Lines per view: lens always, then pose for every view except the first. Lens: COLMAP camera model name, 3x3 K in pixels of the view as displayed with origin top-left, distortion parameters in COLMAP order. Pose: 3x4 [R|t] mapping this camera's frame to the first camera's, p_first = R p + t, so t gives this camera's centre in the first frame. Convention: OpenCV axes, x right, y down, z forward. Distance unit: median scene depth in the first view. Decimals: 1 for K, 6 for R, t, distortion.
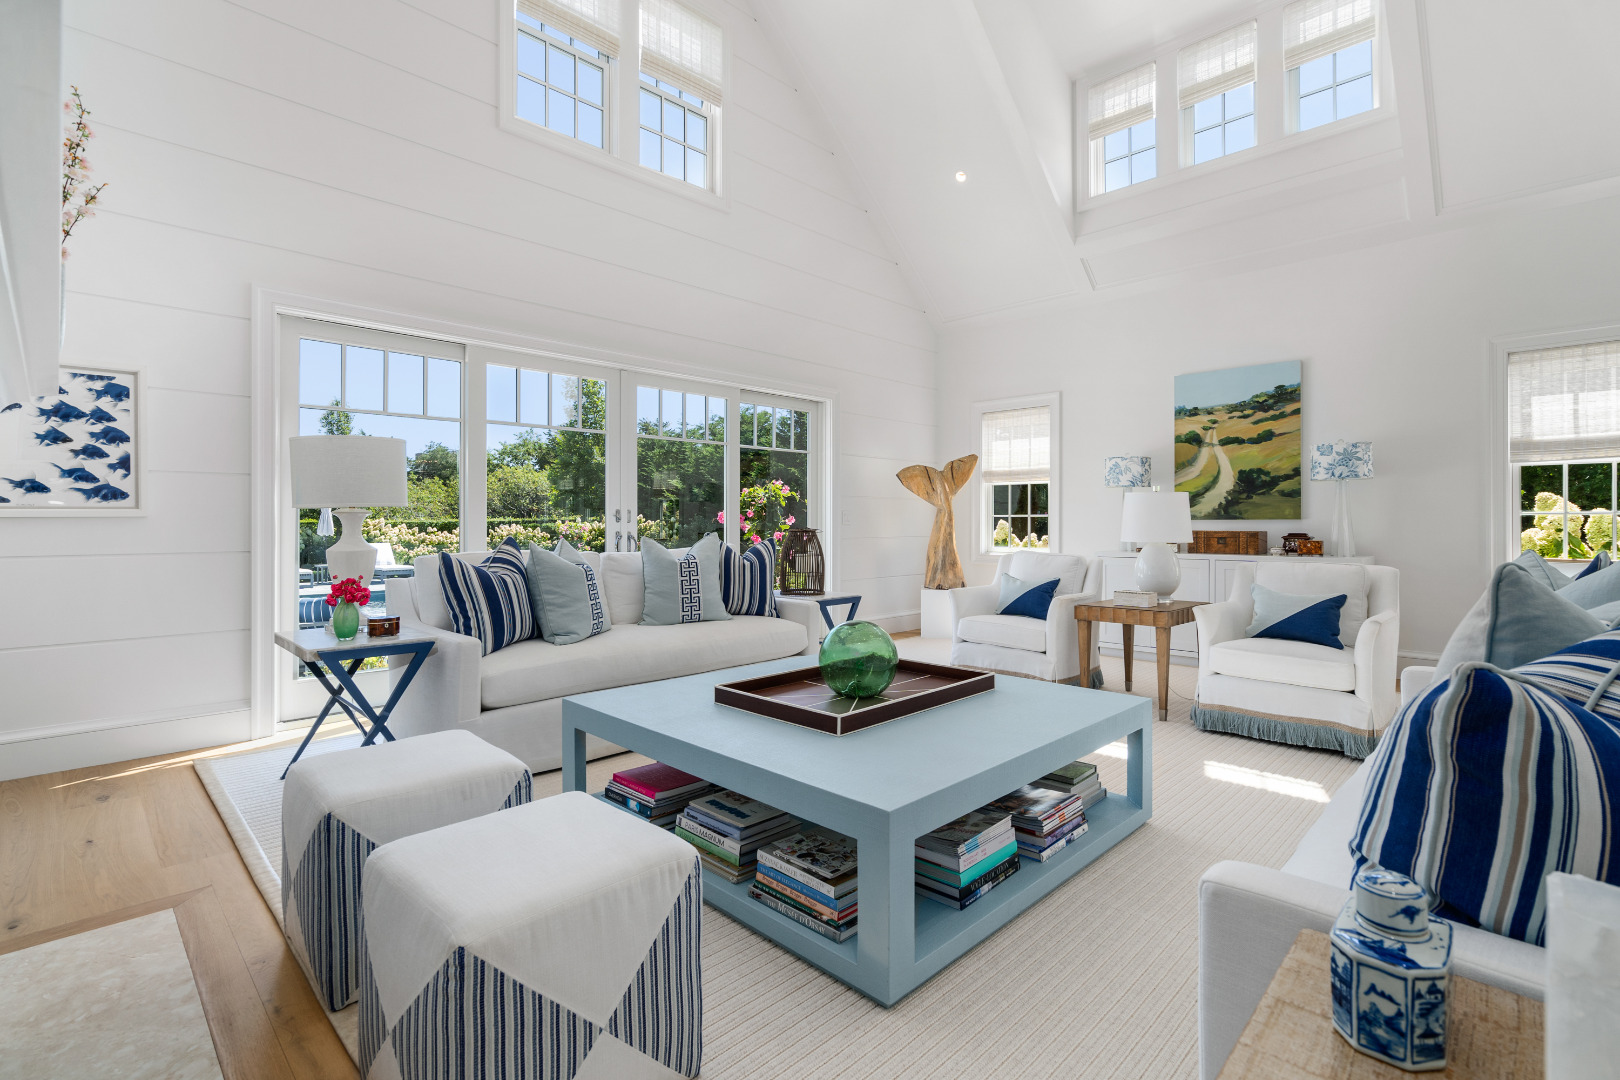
lens RADIAL K [[745.8, 0, 814.7], [0, 745.8, 523.7], [0, 0, 1]] dist [-0.005305, -0.000512]
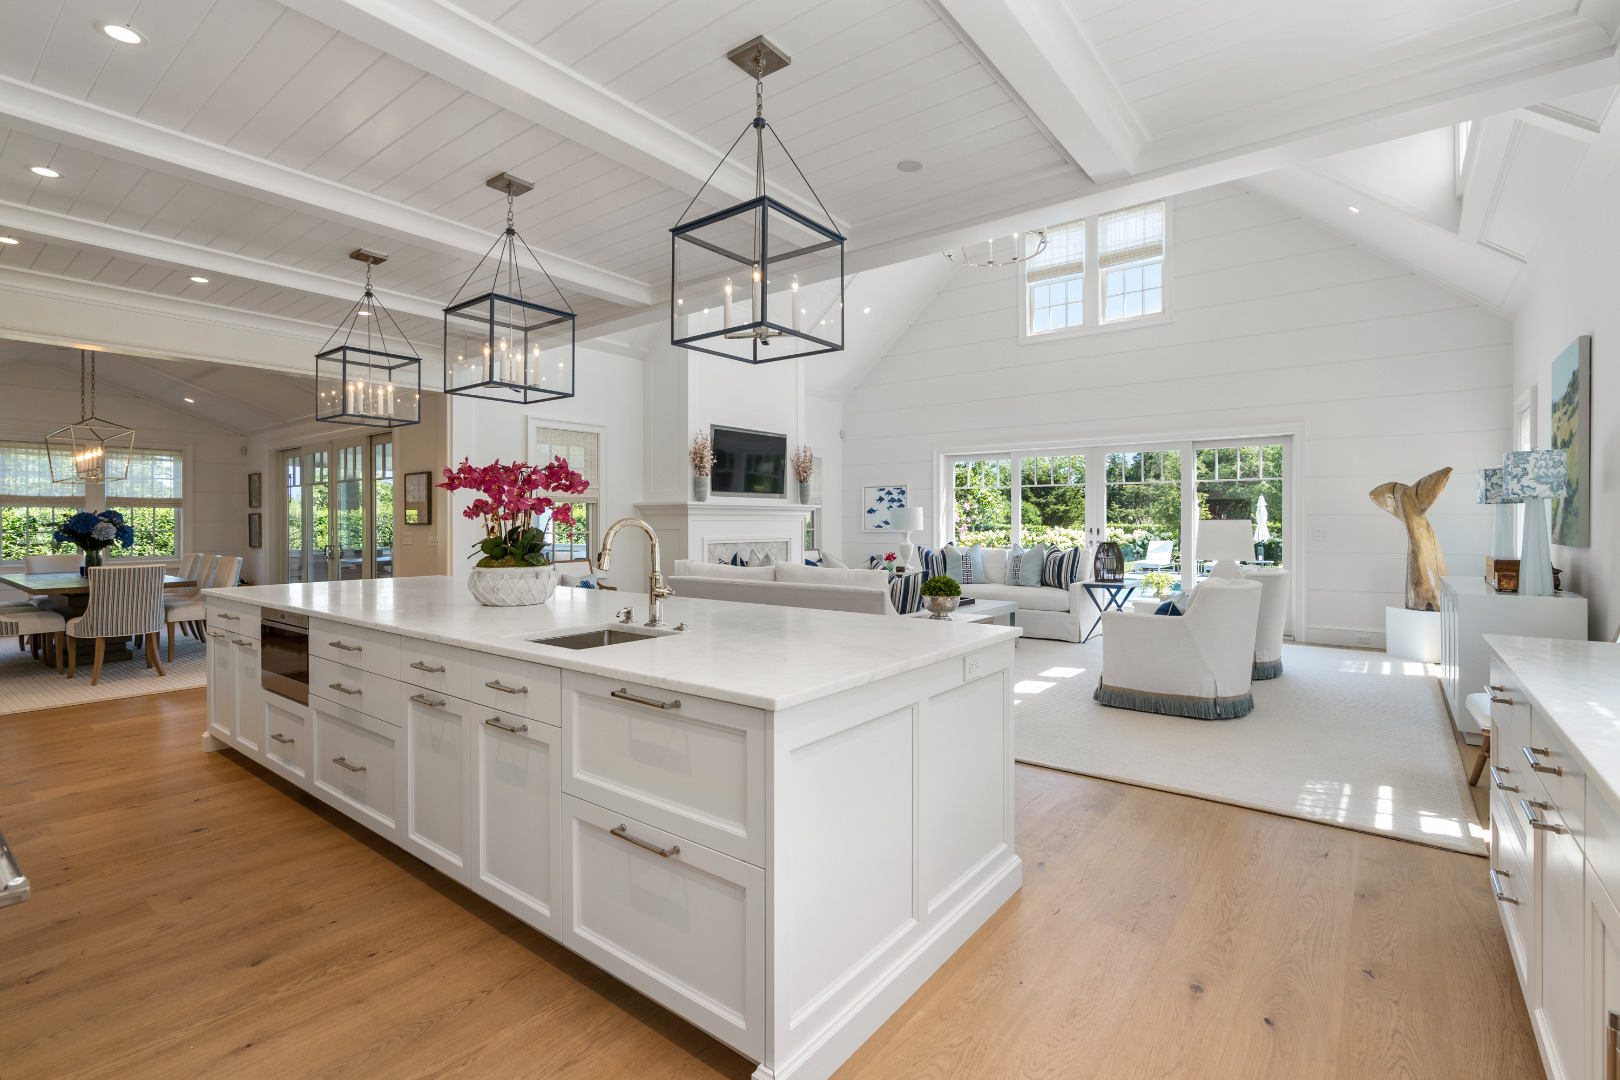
lens RADIAL K [[745.8, 0, 807.7], [0, 745.8, 536.1], [0, 0, 1]] dist [-0.005305, -0.000512]
pose [[0.120036, 0.017747, -0.992611, 1.292546], [-0.003026, 0.999842, 0.017510, -0.026983], [0.992765, 0.000902, 0.120071, 0.130472]]
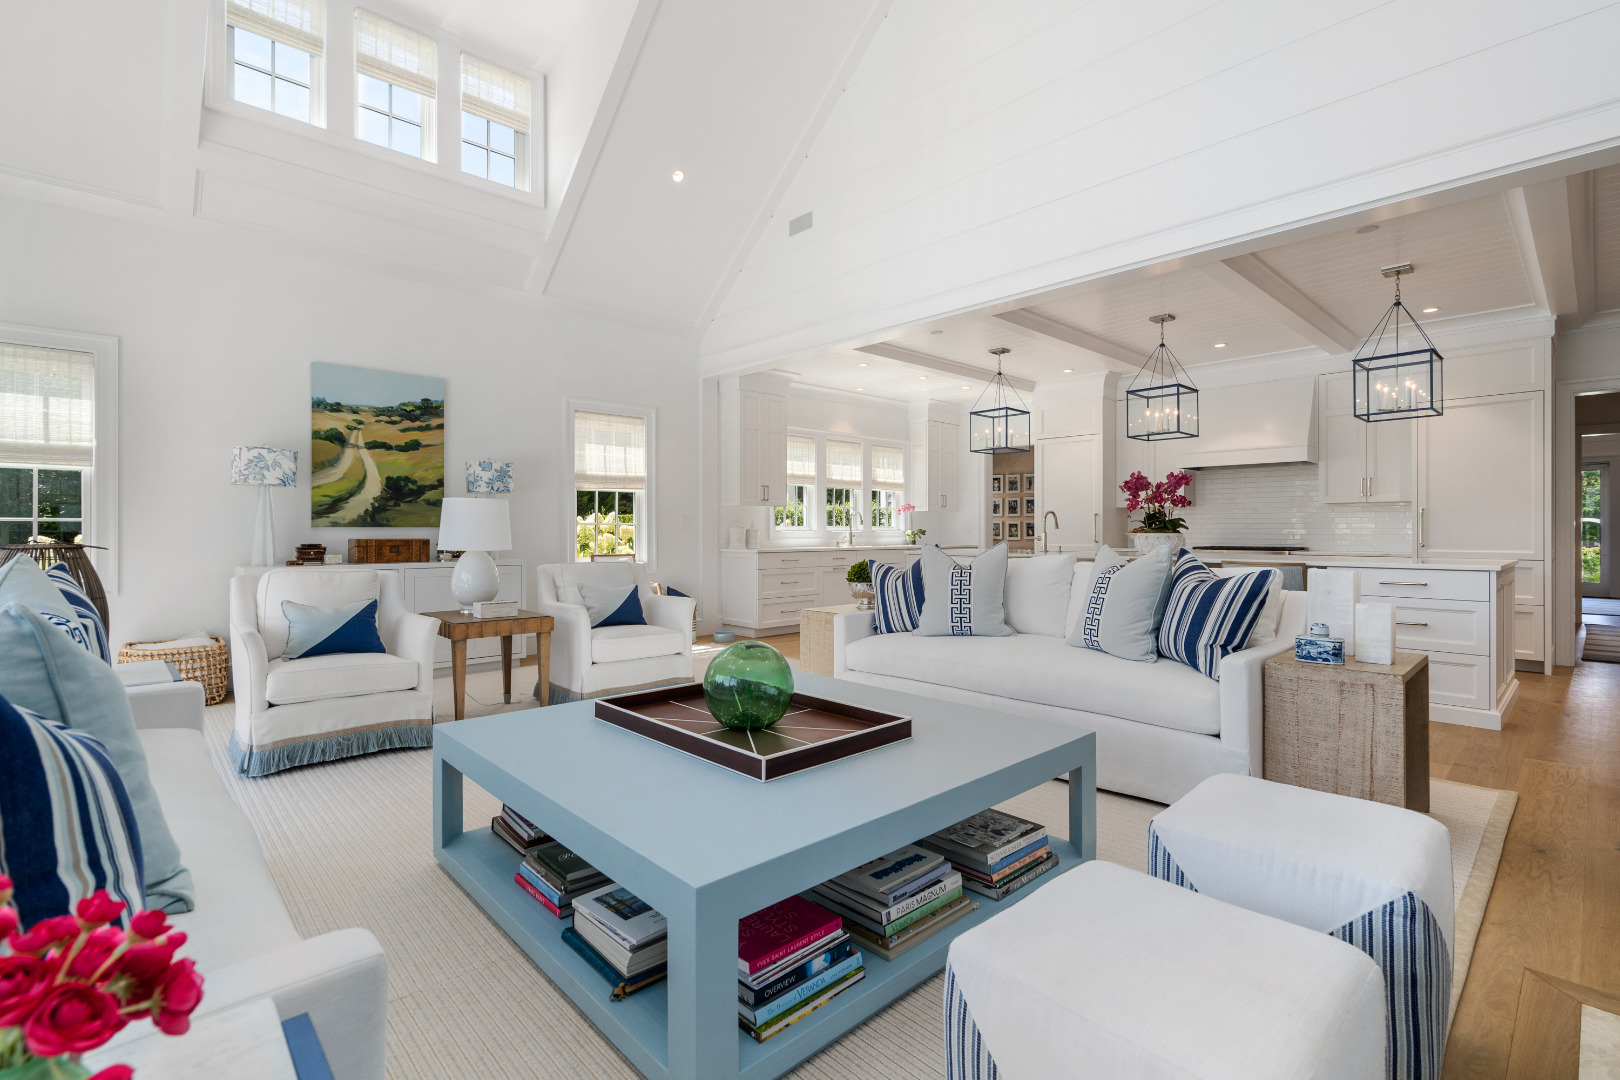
lens RADIAL K [[745.8, 0, 802.9], [0, 745.8, 530.1], [0, 0, 1]] dist [-0.005305, -0.000512]
pose [[0.047681, 0.000177, 0.998863, -0.386787], [0.000683, 1.000000, -0.000210, -0.001445], [-0.998862, 0.000692, 0.047681, 0.423099]]
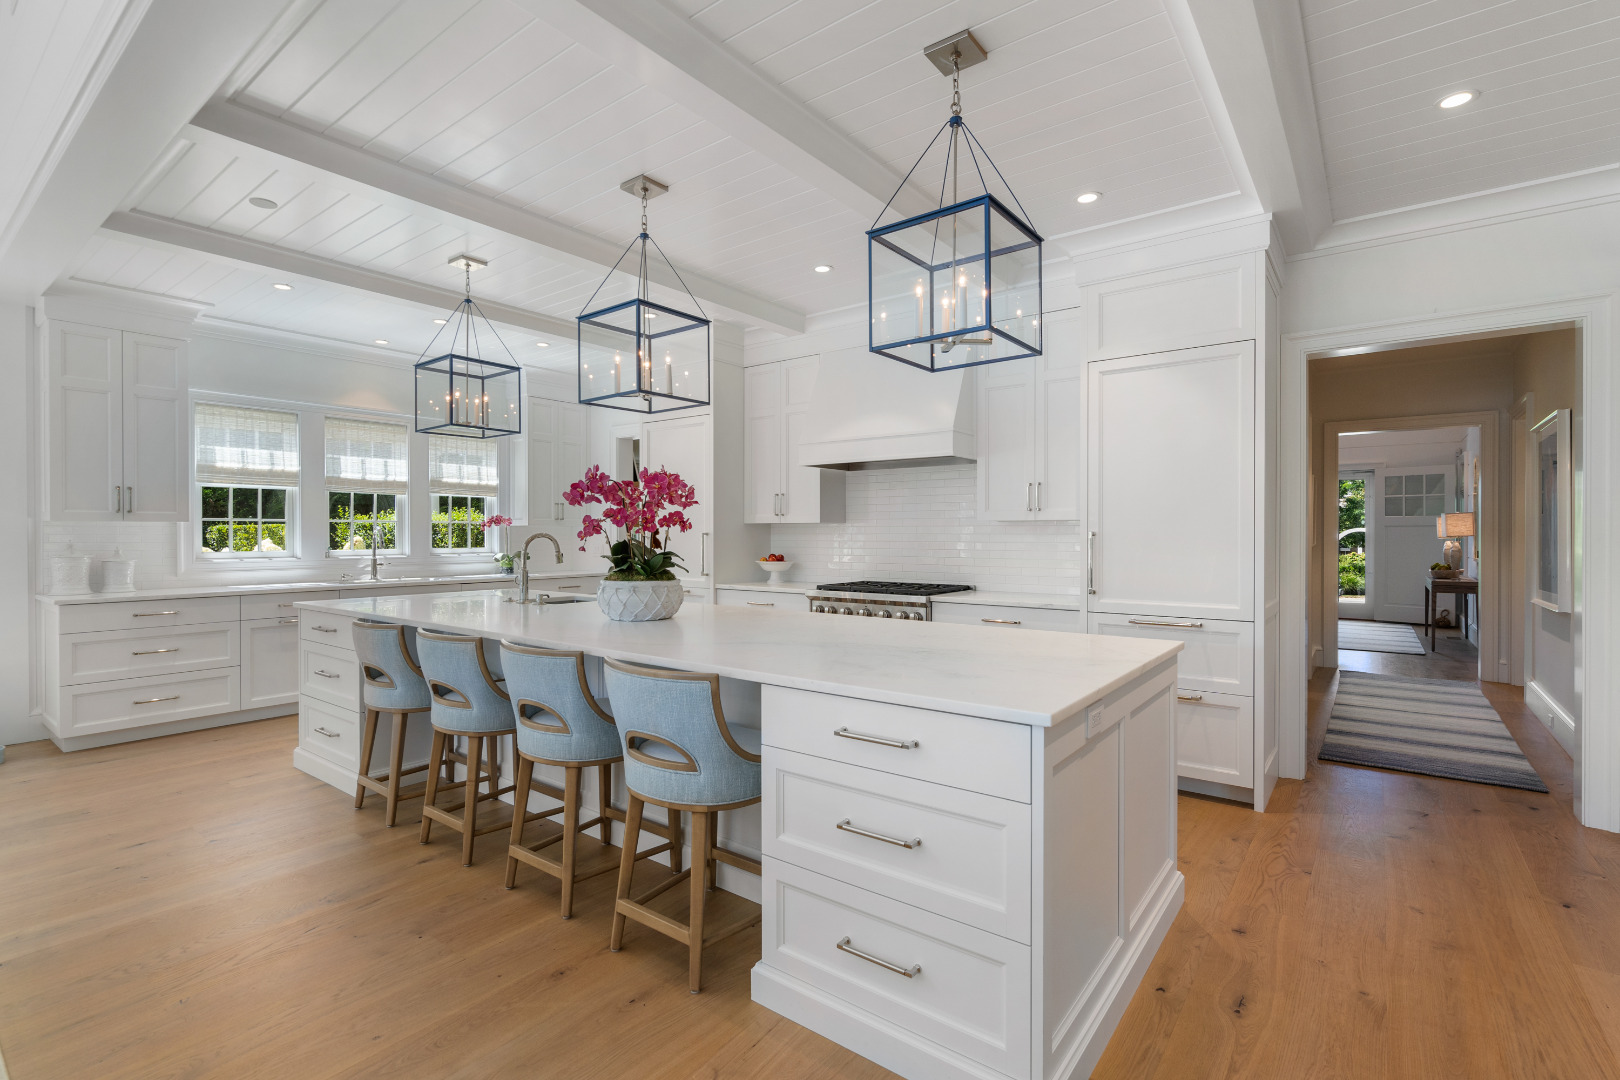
lens RADIAL K [[745.8, 0, 811.8], [0, 745.8, 537.6], [0, 0, 1]] dist [-0.005305, -0.000512]
pose [[-0.123129, -0.005176, 0.992377, 0.096711], [0.001869, 0.999983, 0.005448, -0.032004], [-0.992389, 0.002526, -0.123117, -0.089092]]
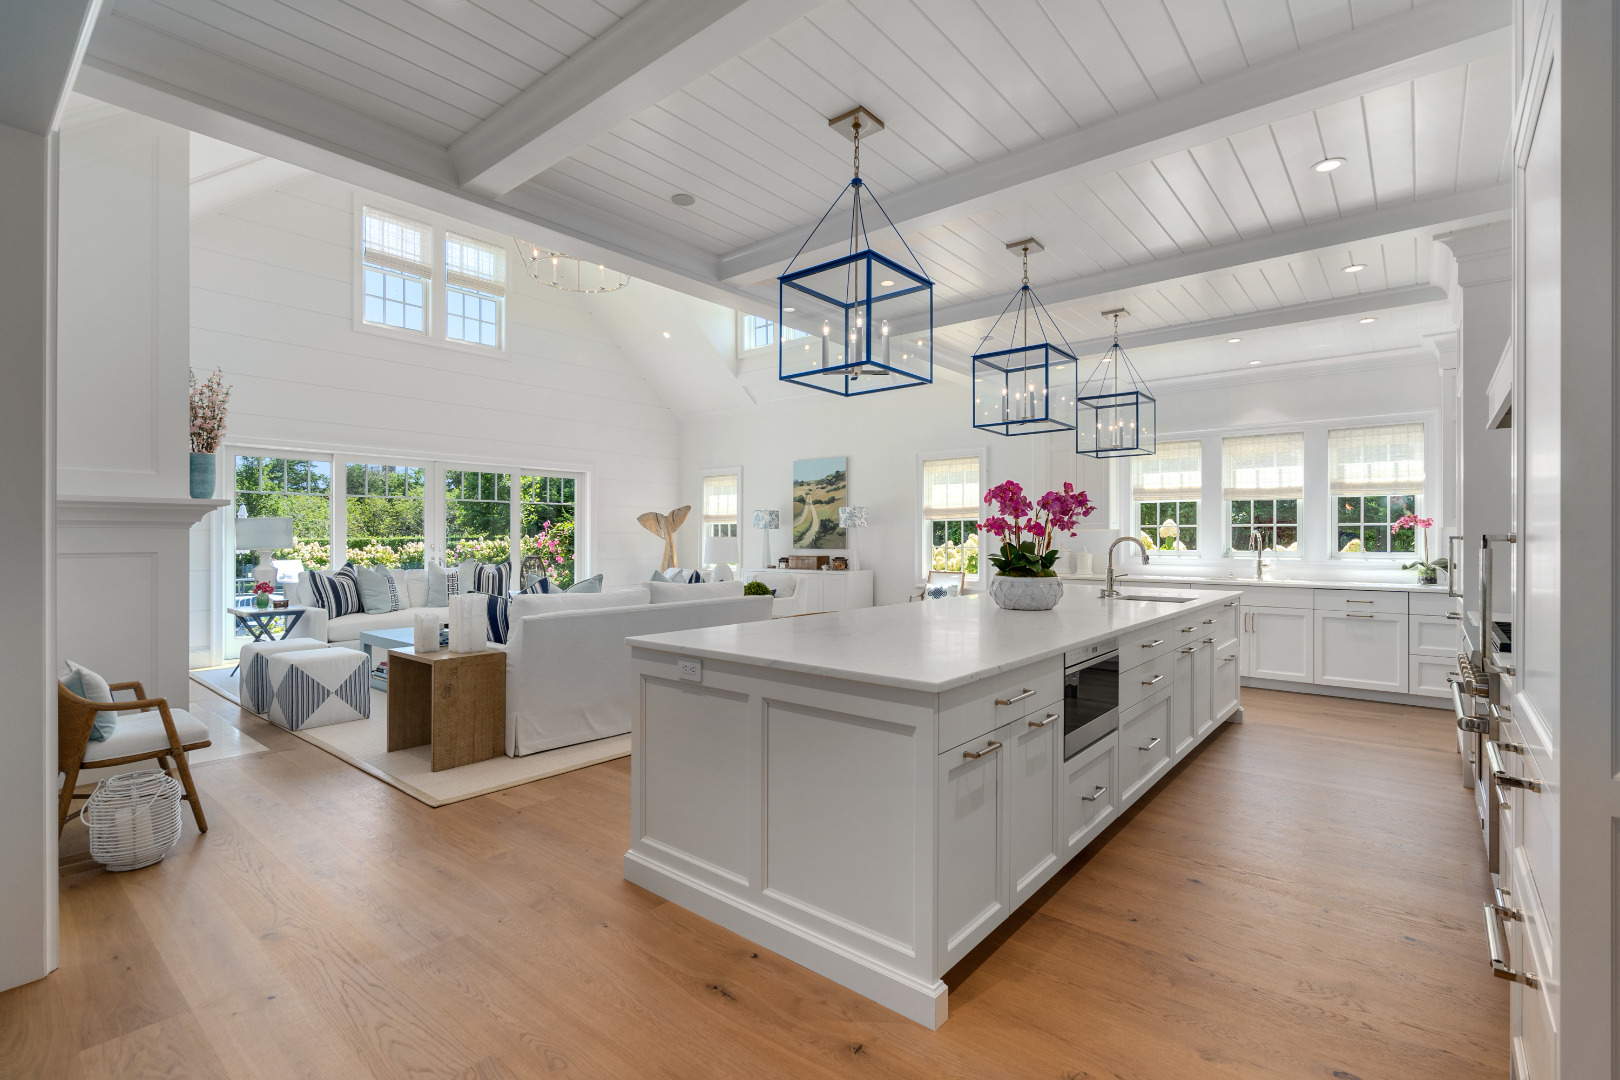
lens RADIAL K [[745.8, 0, 816.7], [0, 745.8, 536.2], [0, 0, 1]] dist [-0.005305, -0.000512]
pose [[0.996678, 0.001339, 0.081434, 0.436732], [-0.001128, 0.999996, -0.002641, -0.030774], [-0.081437, 0.002540, 0.996675, -0.702921]]
